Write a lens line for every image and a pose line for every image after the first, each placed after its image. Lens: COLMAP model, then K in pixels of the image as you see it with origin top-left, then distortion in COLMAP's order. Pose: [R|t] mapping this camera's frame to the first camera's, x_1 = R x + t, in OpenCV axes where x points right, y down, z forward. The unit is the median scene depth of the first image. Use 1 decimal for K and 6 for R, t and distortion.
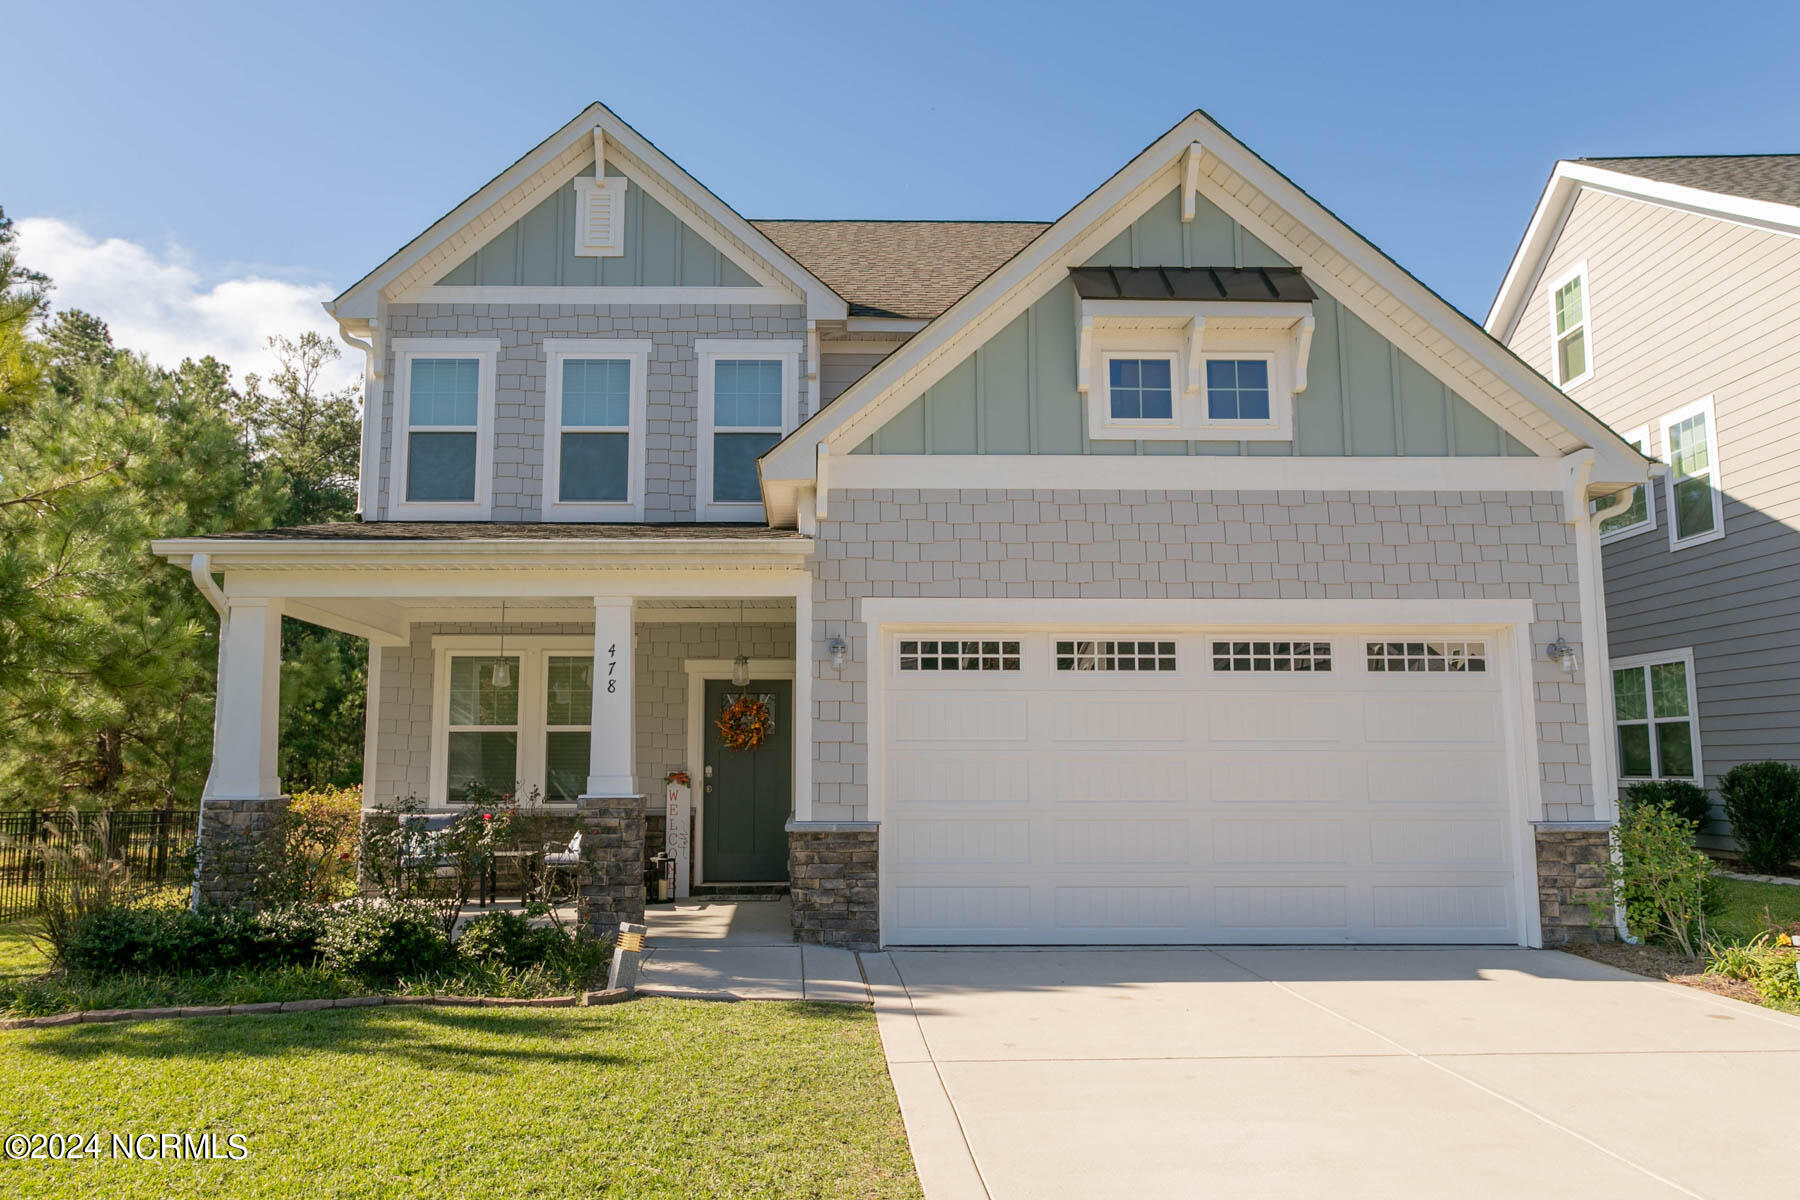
lens RADIAL K [[1340.3, 0, 899.4], [0, 1340.3, 603.7], [0, 0, 1]] dist [-0.010332, -0.000038]
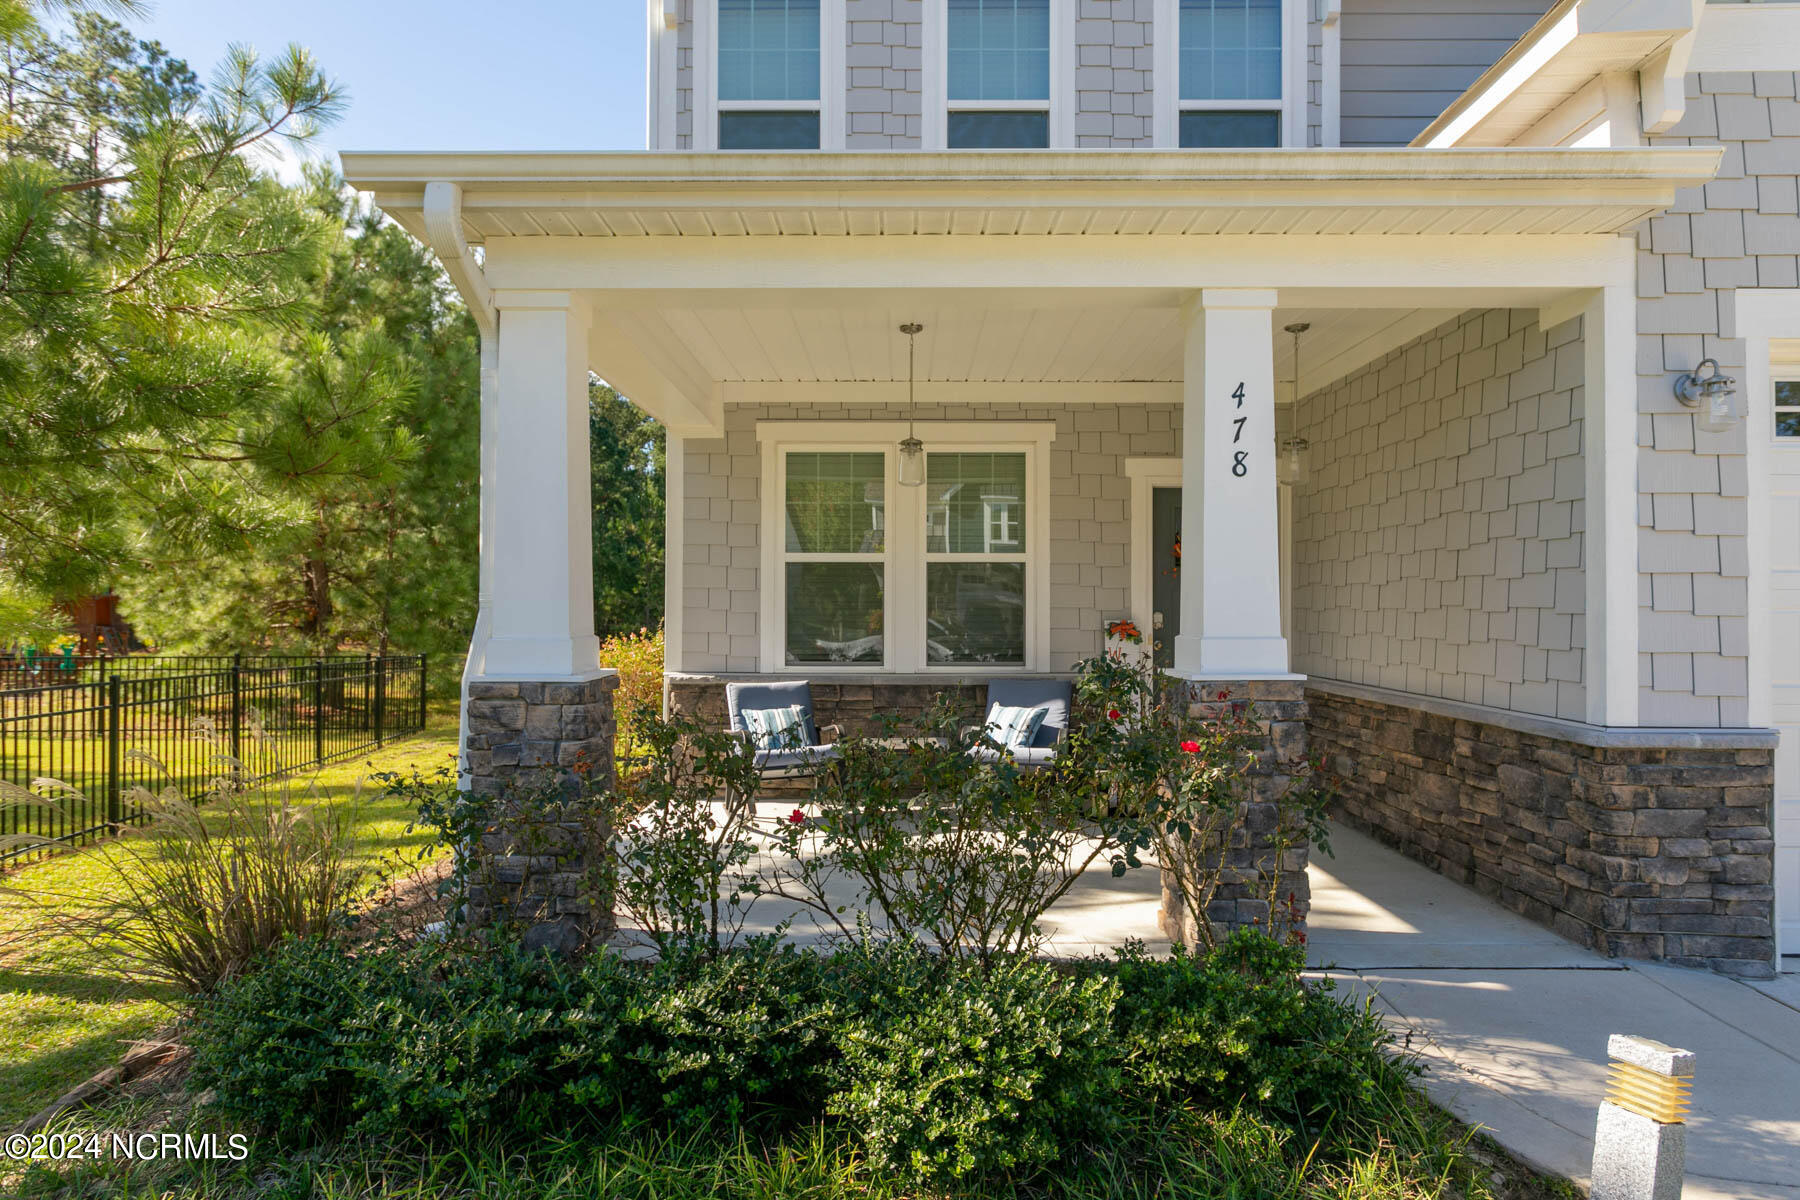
lens RADIAL K [[1045.7, 0, 899.0], [0, 1045.7, 599.4], [0, 0, 1]] dist [-0.009977, 0.001604]
pose [[0.999508, 0.003753, -0.031132, -0.259722], [-0.000145, 0.993352, 0.115113, 0.052324], [0.031357, -0.115052, 0.992864, 0.461960]]
